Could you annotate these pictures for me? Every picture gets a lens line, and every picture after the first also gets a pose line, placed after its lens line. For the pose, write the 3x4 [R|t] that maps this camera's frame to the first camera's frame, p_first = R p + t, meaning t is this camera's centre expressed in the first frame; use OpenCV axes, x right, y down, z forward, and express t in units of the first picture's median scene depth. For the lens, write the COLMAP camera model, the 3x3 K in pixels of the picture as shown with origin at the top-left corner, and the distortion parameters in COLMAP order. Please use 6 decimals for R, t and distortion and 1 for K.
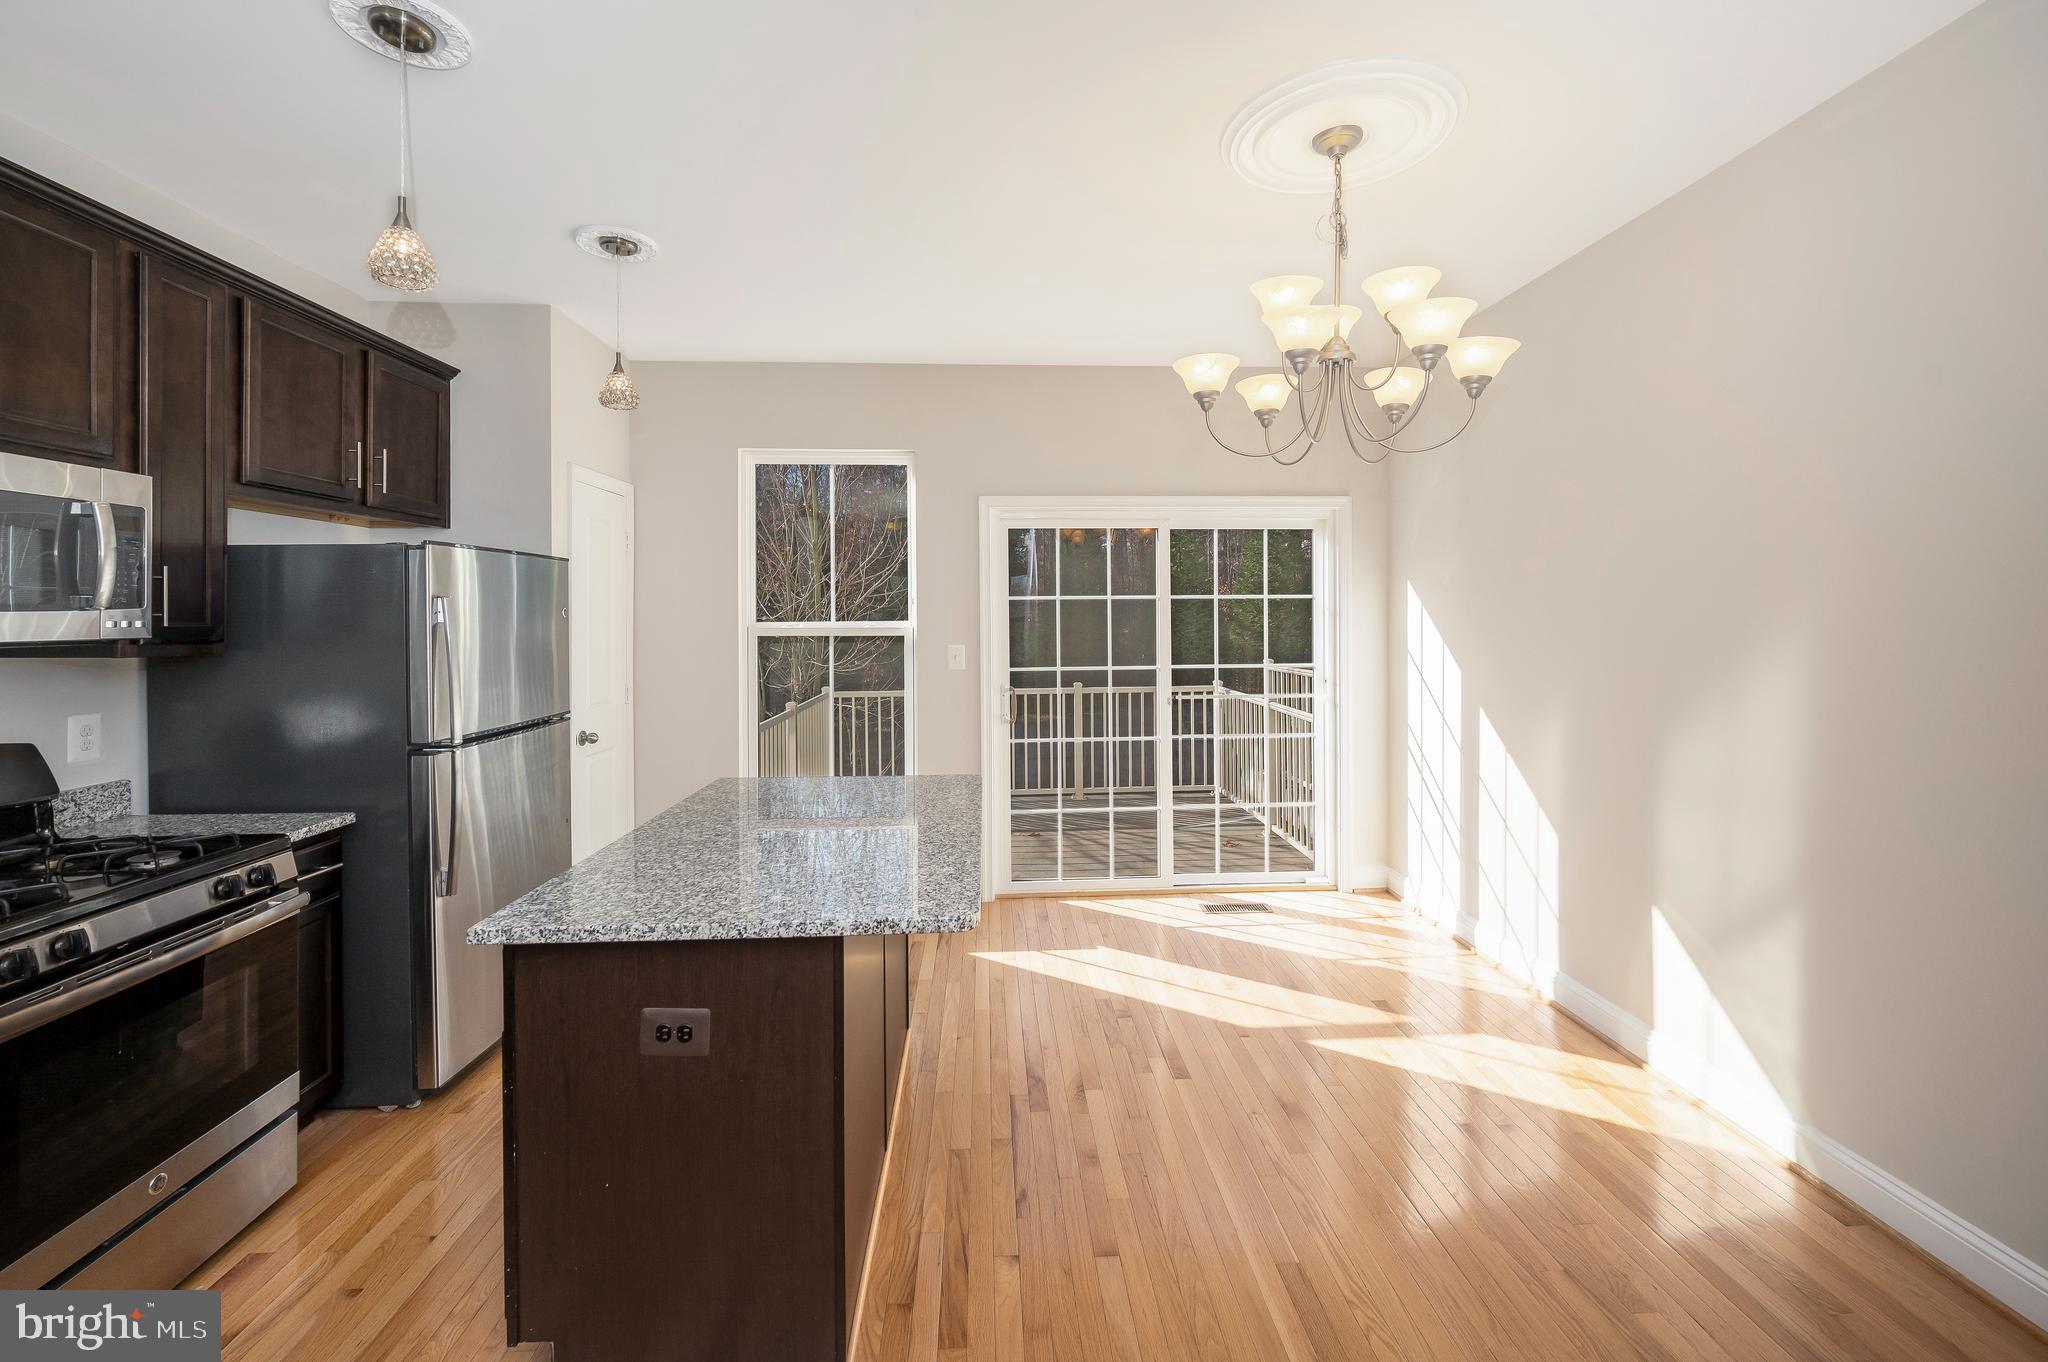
lens RADIAL K [[845.8, 0, 1033.6], [0, 845.8, 616.7], [0, 0, 1]] dist [-0.001229, 0.000134]
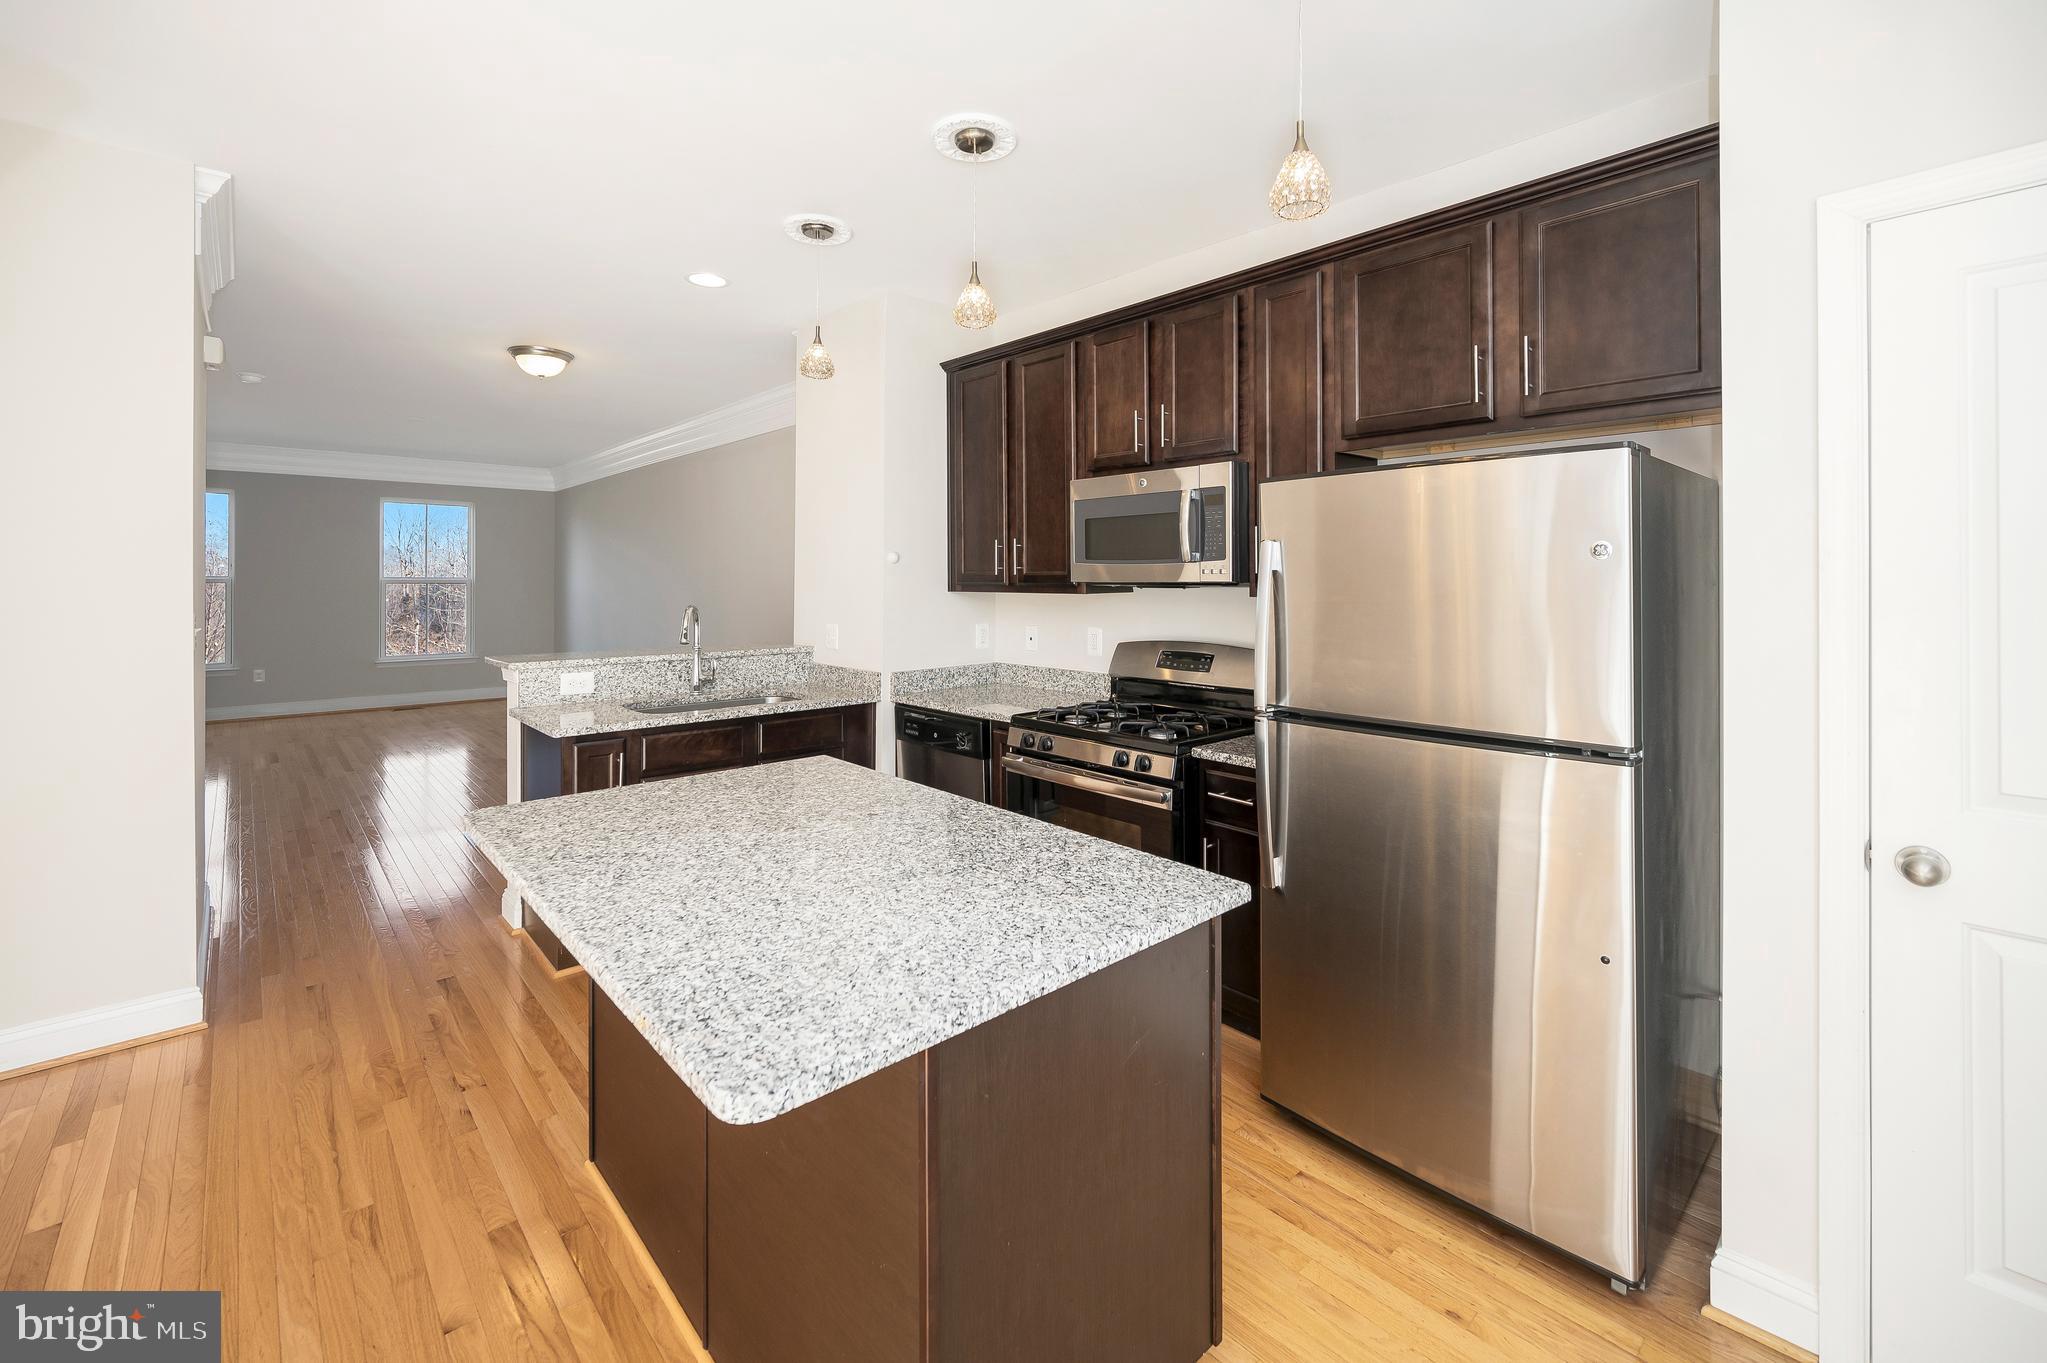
lens RADIAL K [[849.4, 0, 1023.5], [0, 849.4, 580.5], [0, 0, 1]] dist [-0.000717, -0.000159]
pose [[-0.773018, 0.006447, -0.634351, 0.032888], [0.004924, 0.999979, 0.004163, 0.007952], [0.634365, 0.000094, -0.773034, 0.989769]]
